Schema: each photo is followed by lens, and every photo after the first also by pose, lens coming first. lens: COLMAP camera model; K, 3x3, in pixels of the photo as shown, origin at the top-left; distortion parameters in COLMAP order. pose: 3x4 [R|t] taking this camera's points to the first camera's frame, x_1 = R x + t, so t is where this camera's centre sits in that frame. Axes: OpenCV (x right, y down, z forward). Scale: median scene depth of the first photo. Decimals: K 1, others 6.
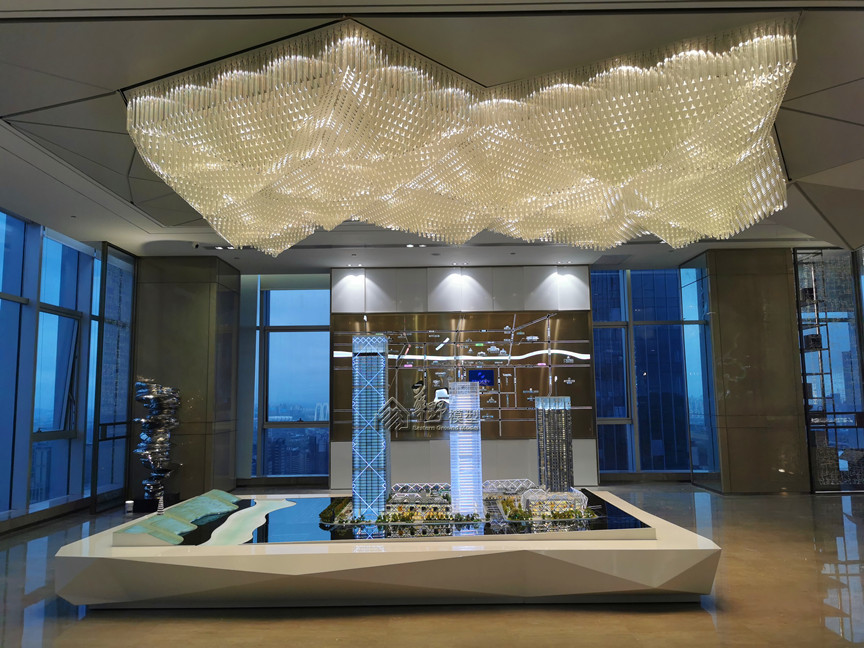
lens RADIAL K [[669.1, 0, 423.7], [0, 669.1, 321.2], [0, 0, 1]] dist [0.027723, -0.034418]
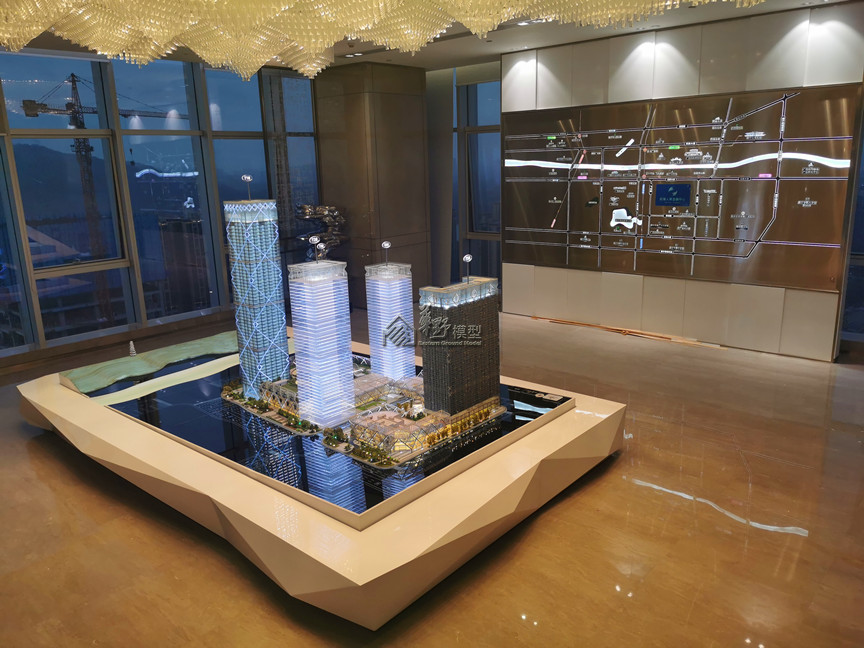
lens RADIAL K [[669.1, 0, 430.6], [0, 669.1, 329.0], [0, 0, 1]] dist [0.027723, -0.034418]
pose [[0.757072, 0.148651, -0.636195, 0.371711], [0.098356, 0.936742, 0.335919, -0.049688], [0.645885, -0.316888, 0.694560, 0.276393]]
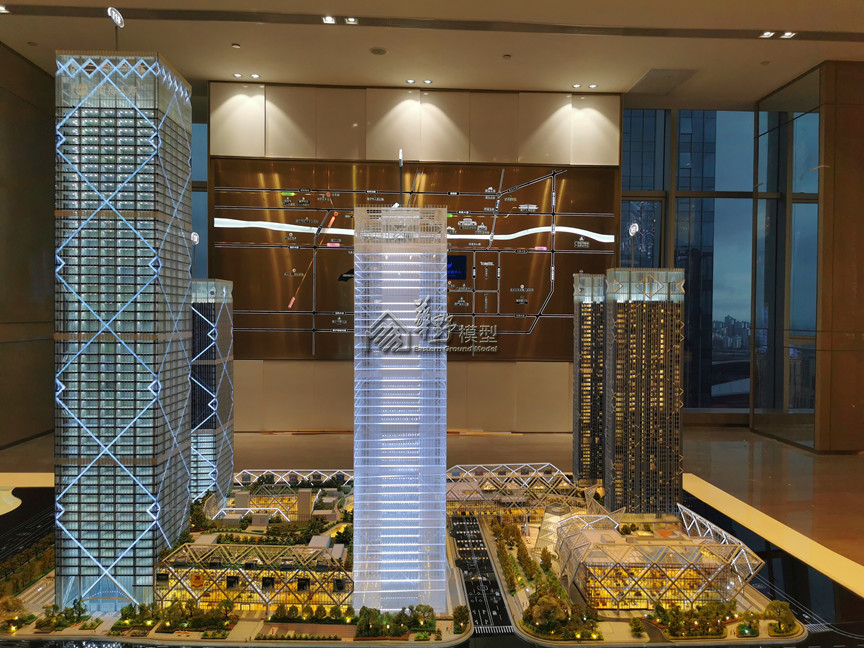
lens RADIAL K [[669.1, 0, 430.8], [0, 669.1, 325.5], [0, 0, 1]] dist [0.027723, -0.034418]
pose [[0.997585, 0.021313, 0.066105, 0.028821], [-0.029920, 0.990786, 0.132091, 0.055615], [-0.062680, -0.133750, 0.989031, 0.354782]]
